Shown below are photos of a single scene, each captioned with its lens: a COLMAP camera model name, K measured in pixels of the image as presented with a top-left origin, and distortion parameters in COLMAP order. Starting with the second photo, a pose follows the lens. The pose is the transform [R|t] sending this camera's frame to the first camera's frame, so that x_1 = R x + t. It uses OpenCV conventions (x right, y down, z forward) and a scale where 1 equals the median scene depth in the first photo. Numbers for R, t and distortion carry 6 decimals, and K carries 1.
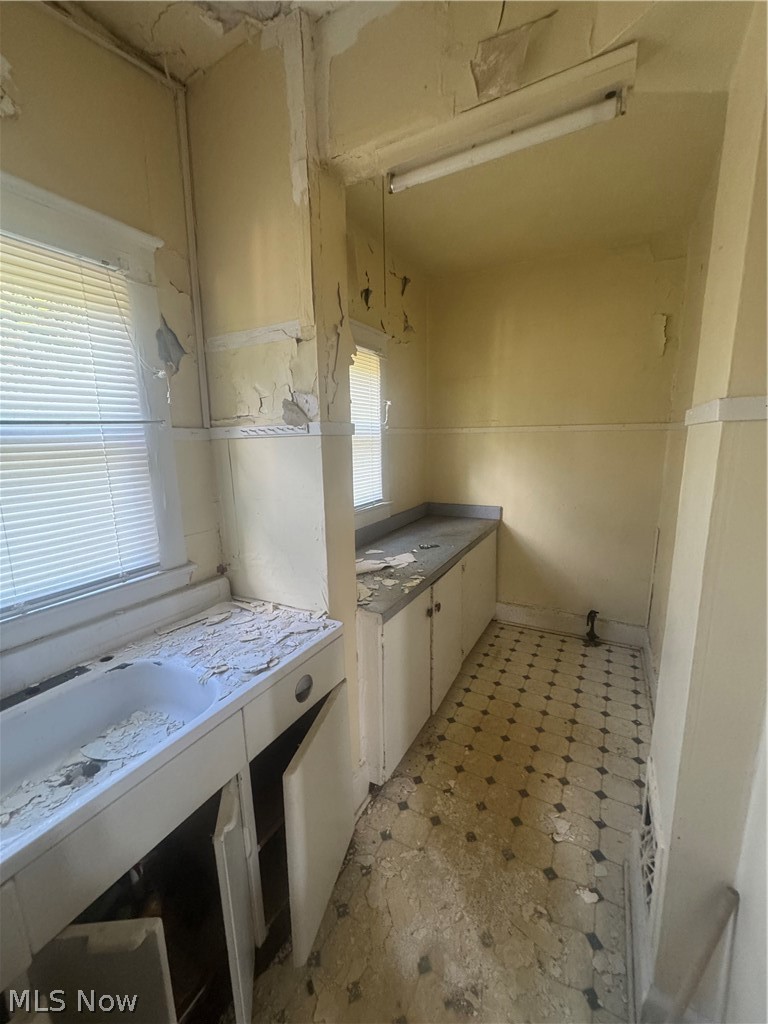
lens RADIAL K [[410.4, 0, 384.3], [0, 410.4, 513.2], [0, 0, 1]] dist [-0.000043, -0.000020]
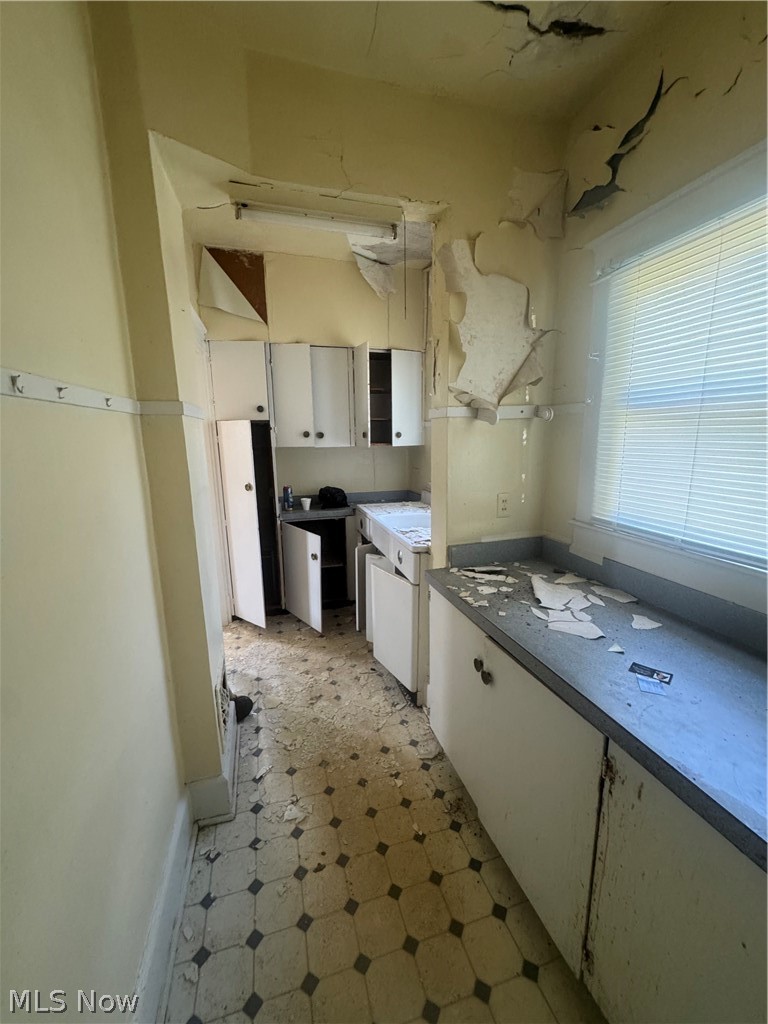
lens RADIAL K [[410.4, 0, 385.0], [0, 410.4, 513.9], [0, 0, 1]] dist [-0.000043, -0.000020]
pose [[-0.701732, 0.167998, -0.692350, 0.729150], [-0.099523, 0.939156, 0.328758, -0.238609], [0.705456, 0.299605, -0.642316, 1.373378]]
